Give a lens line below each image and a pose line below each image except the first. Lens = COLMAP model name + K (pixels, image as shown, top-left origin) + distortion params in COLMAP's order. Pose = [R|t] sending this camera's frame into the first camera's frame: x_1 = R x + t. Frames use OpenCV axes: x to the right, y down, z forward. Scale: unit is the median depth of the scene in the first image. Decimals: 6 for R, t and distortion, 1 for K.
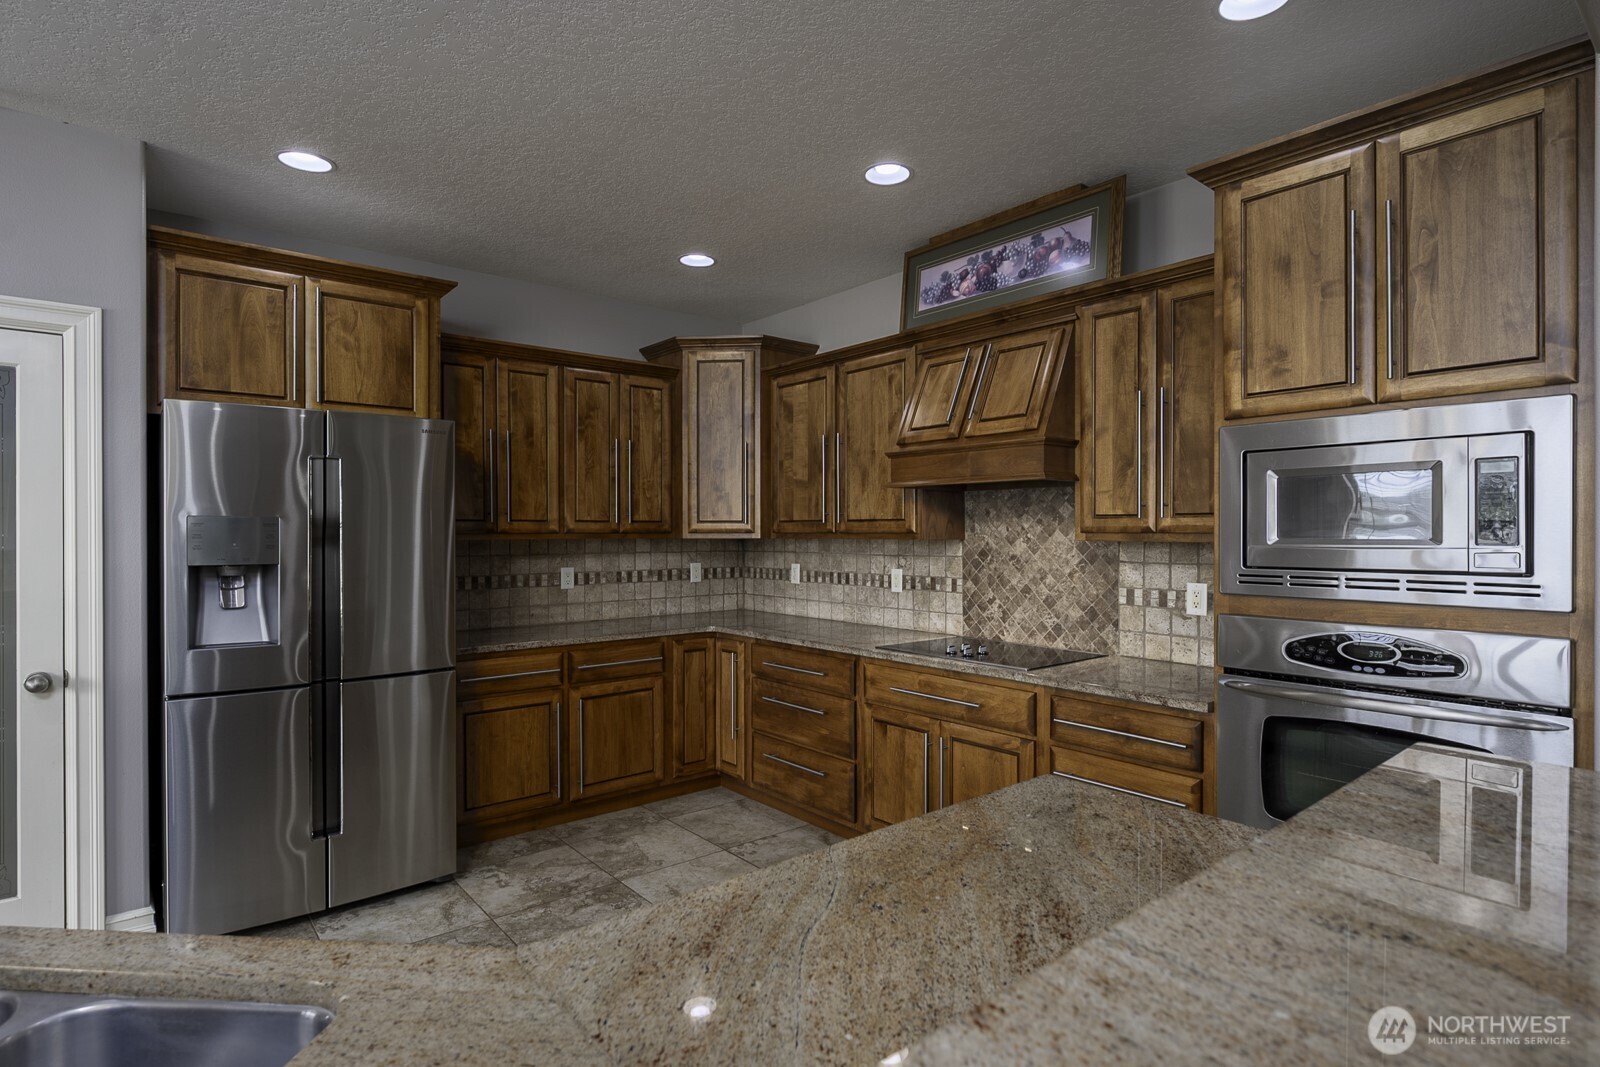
lens RADIAL K [[826.0, 0, 801.2], [0, 826.0, 538.7], [0, 0, 1]] dist [-0.003588, 0.002856]
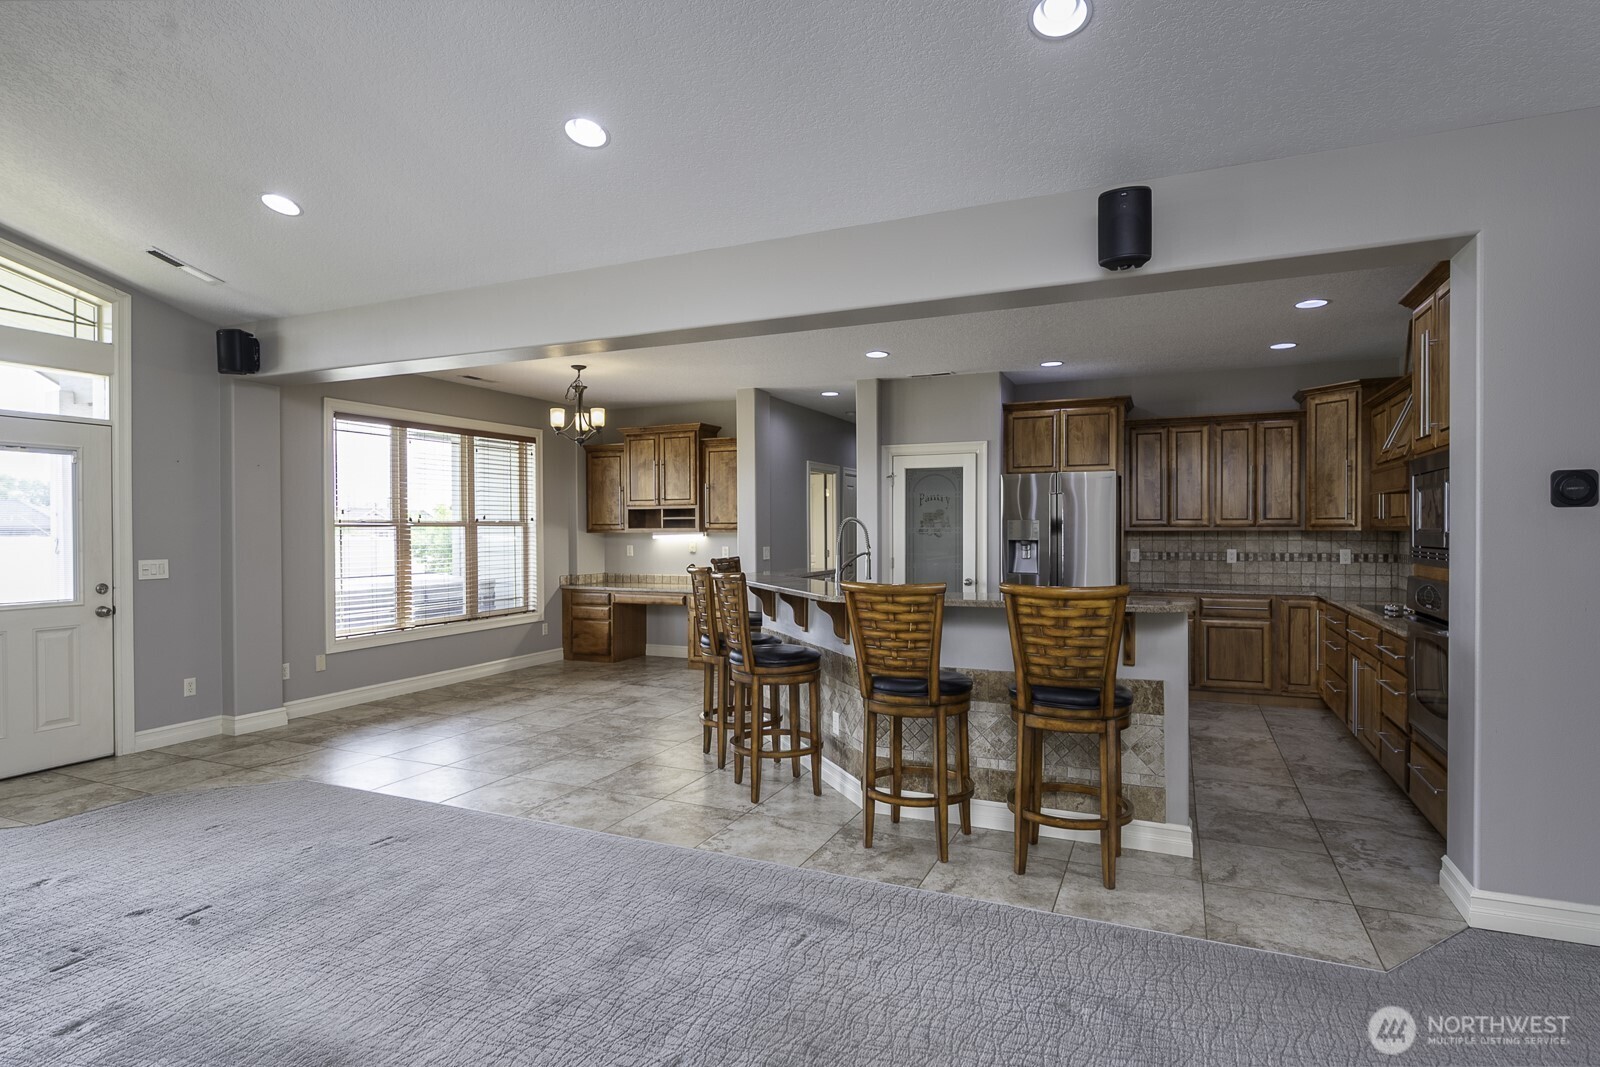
lens RADIAL K [[826.0, 0, 795.8], [0, 826.0, 536.8], [0, 0, 1]] dist [-0.003588, 0.002856]
pose [[0.436563, 0.009206, -0.899626, 0.878030], [-0.006279, 0.999954, 0.007185, 0.006638], [0.899652, 0.002512, 0.436601, -0.481588]]
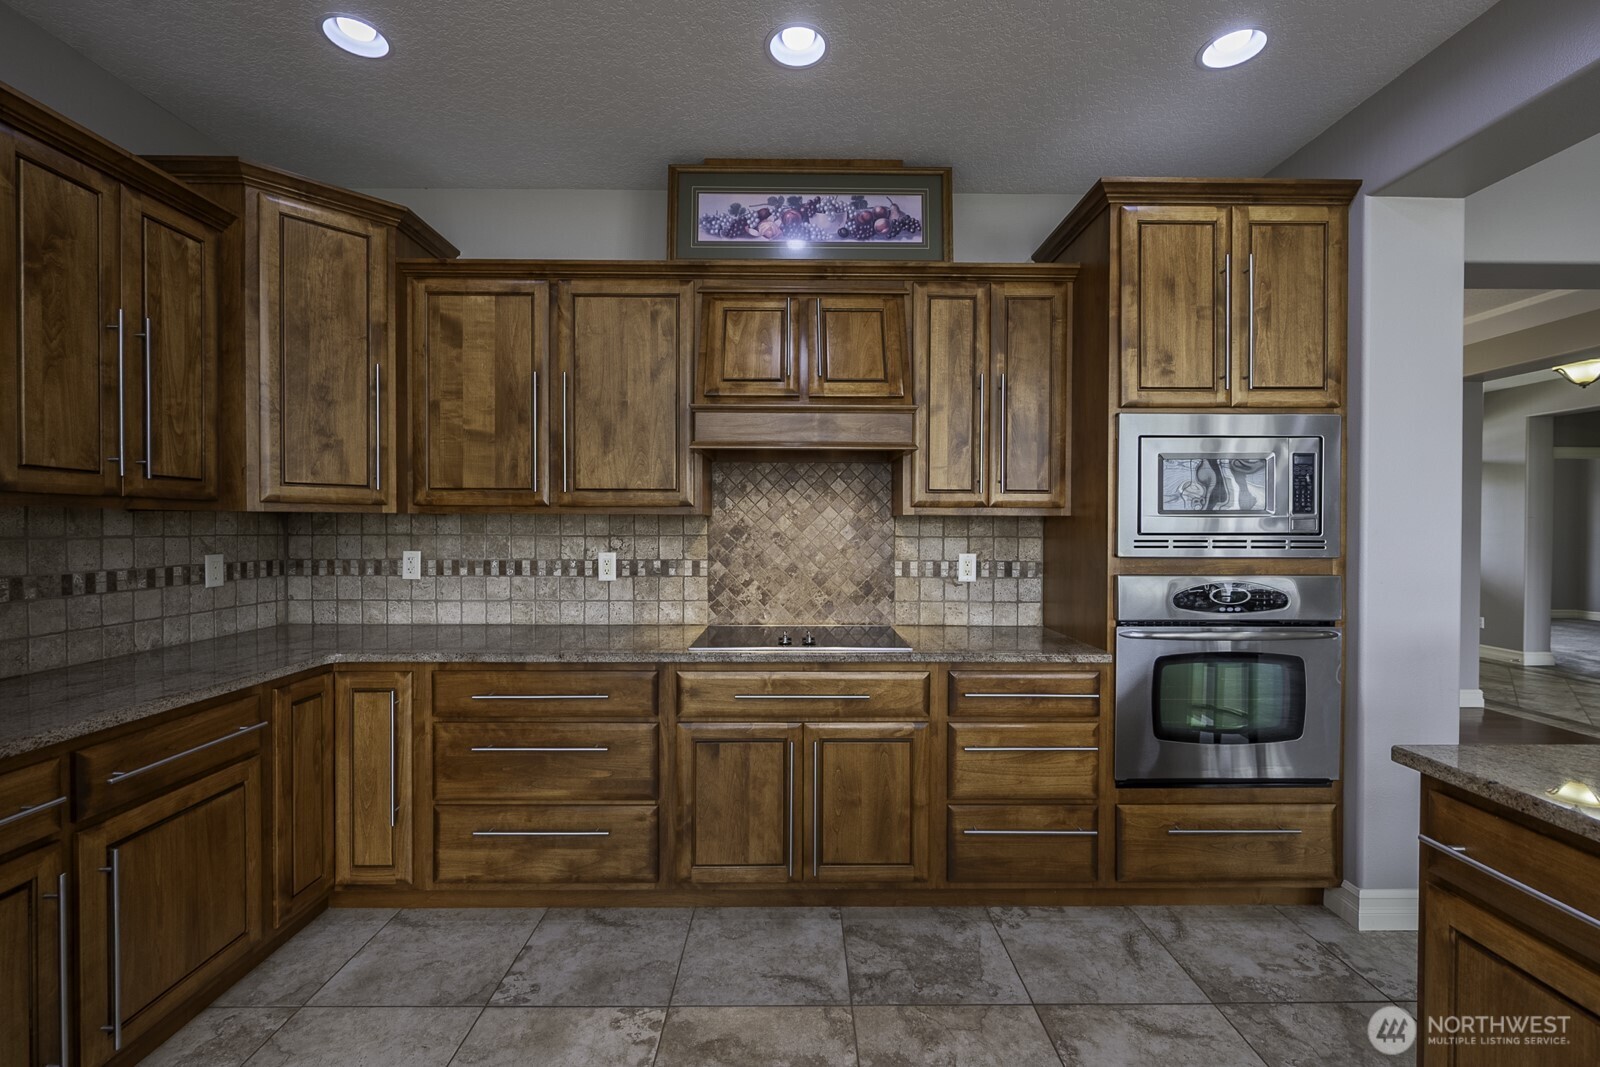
lens RADIAL K [[671.9, 0, 786.6], [0, 671.9, 540.6], [0, 0, 1]] dist [-0.008256, 0.001266]
pose [[0.629245, -0.011875, 0.777116, -0.316367], [0.002894, 0.999912, 0.012936, 0.018069], [-0.777202, -0.005891, 0.629224, 0.477524]]
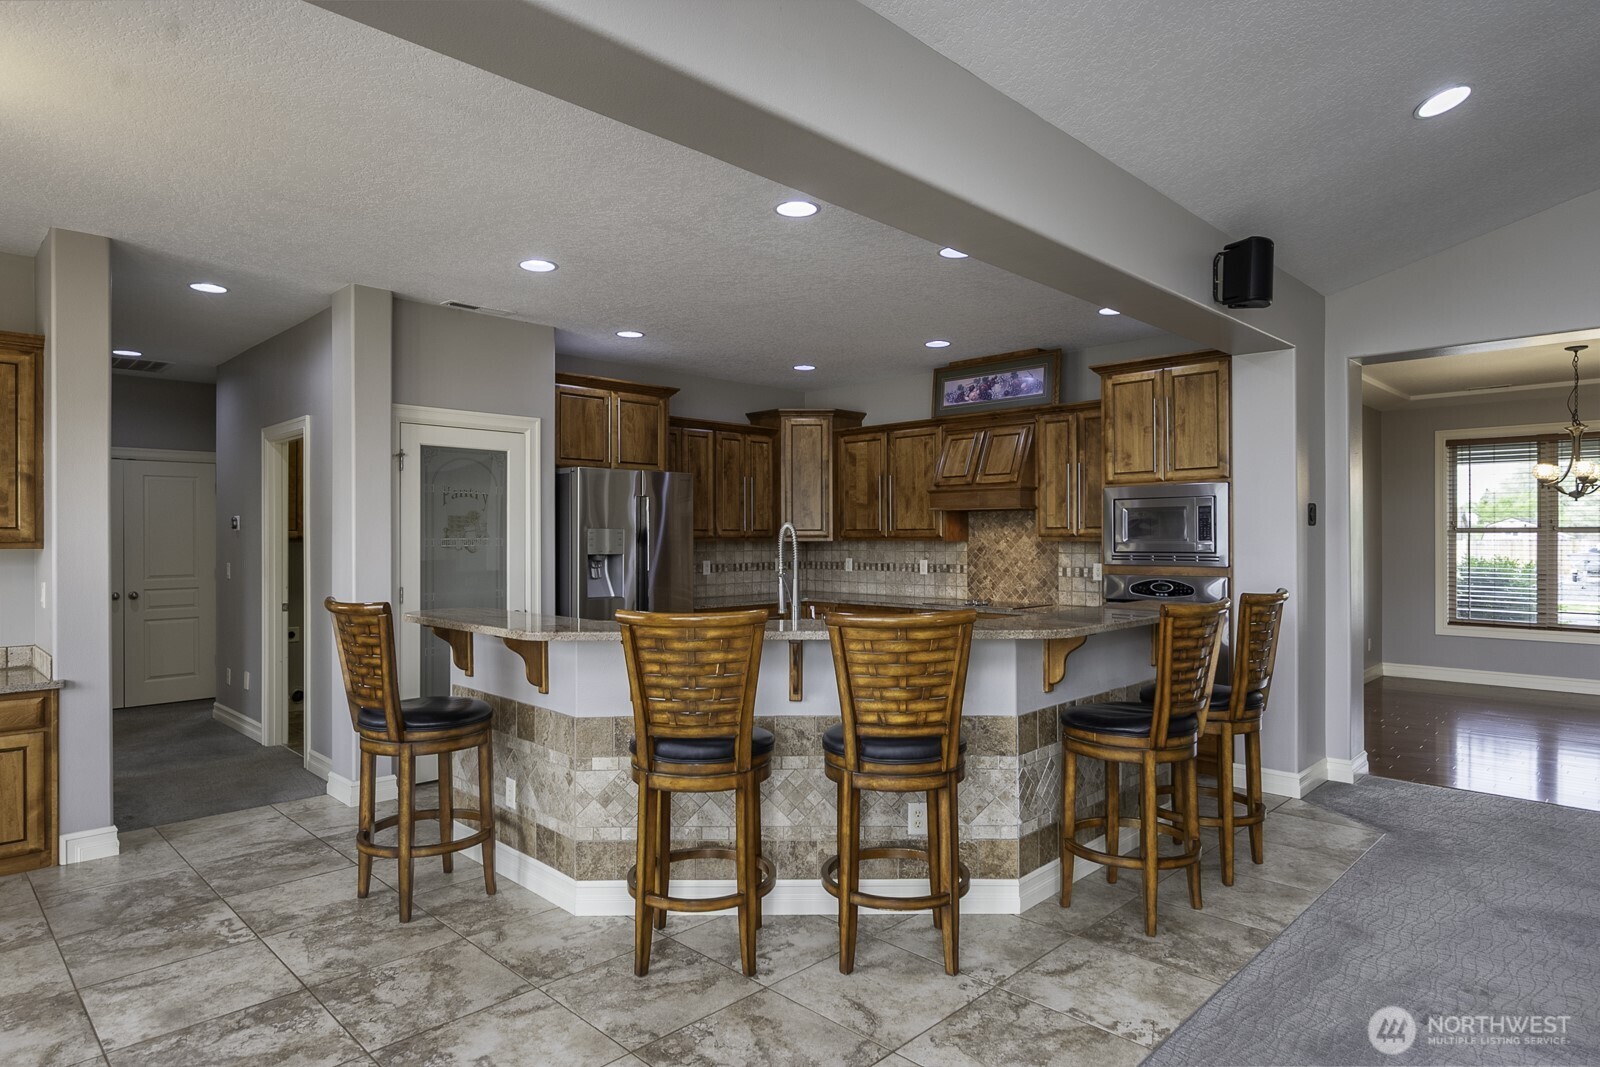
lens RADIAL K [[915.0, 0, 809.6], [0, 915.0, 535.6], [0, 0, 1]] dist [-0.002666, -0.000447]
pose [[0.995061, -0.000202, 0.099263, -0.302738], [0.001267, 0.999942, -0.010668, 0.009006], [-0.099255, 0.010741, 0.995004, -0.797922]]
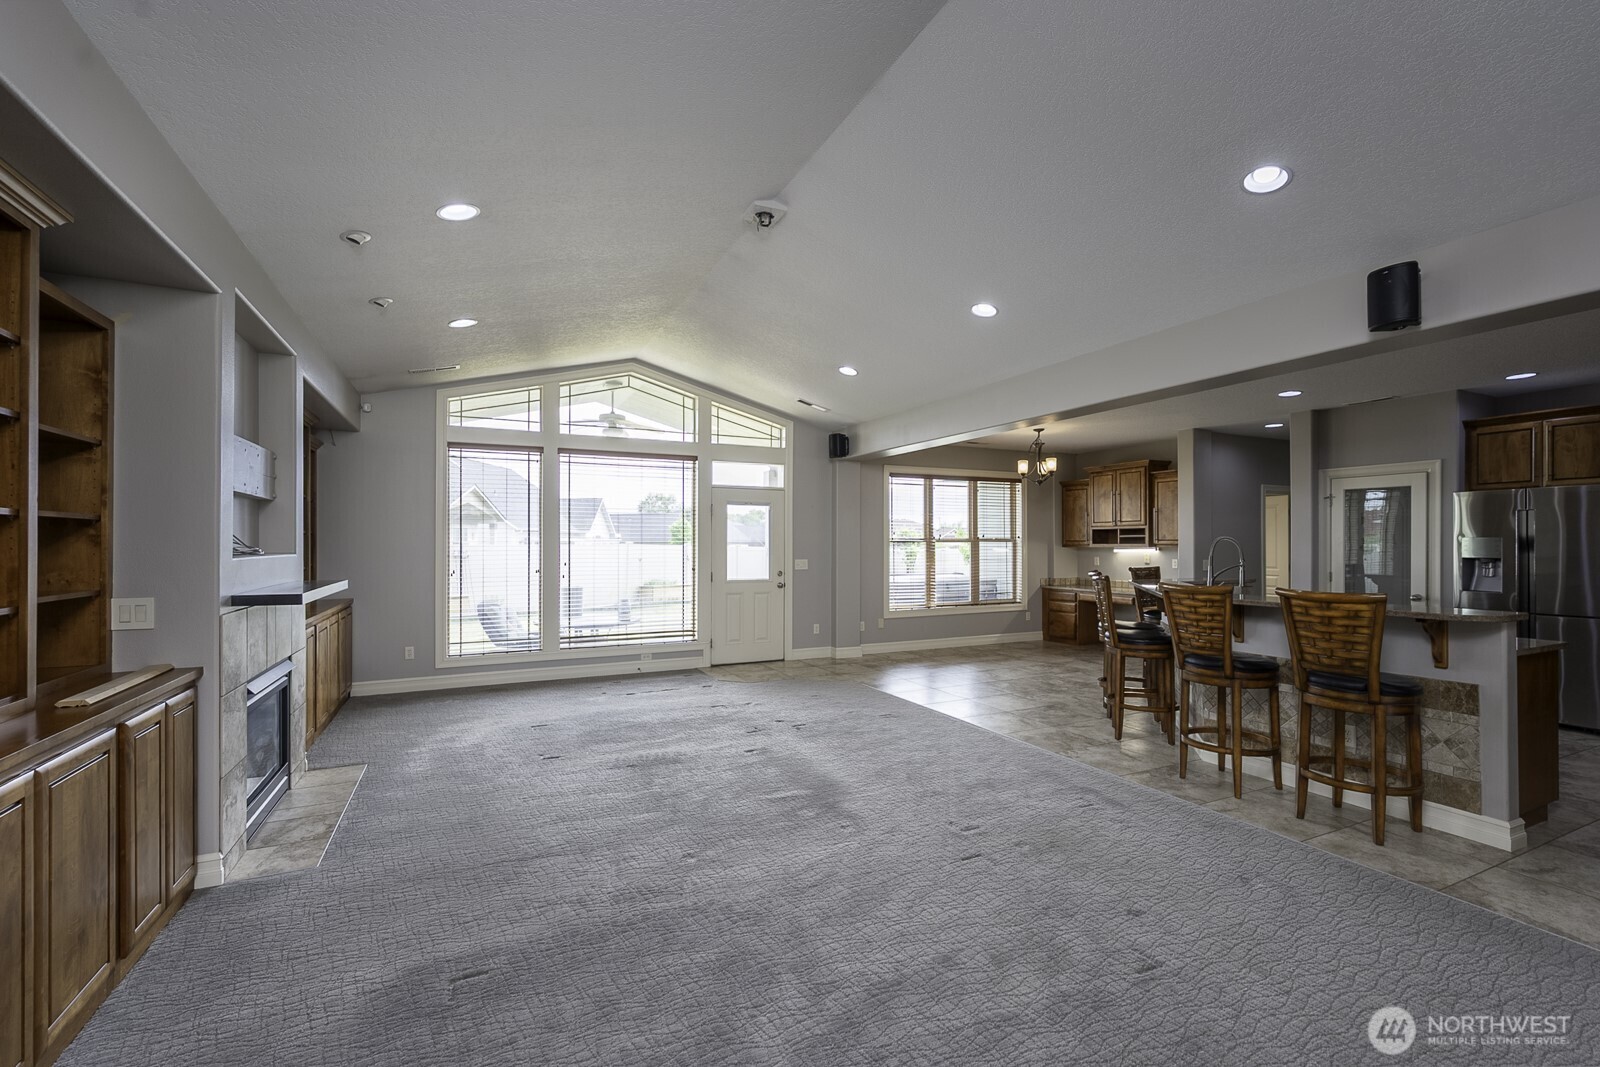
lens RADIAL K [[671.9, 0, 801.1], [0, 671.9, 542.0], [0, 0, 1]] dist [-0.008256, 0.001266]
pose [[-0.248613, -0.000736, -0.968603, 1.225252], [-0.009990, 0.999948, 0.001804, 0.002326], [0.968551, 0.010125, -0.248608, -0.319588]]
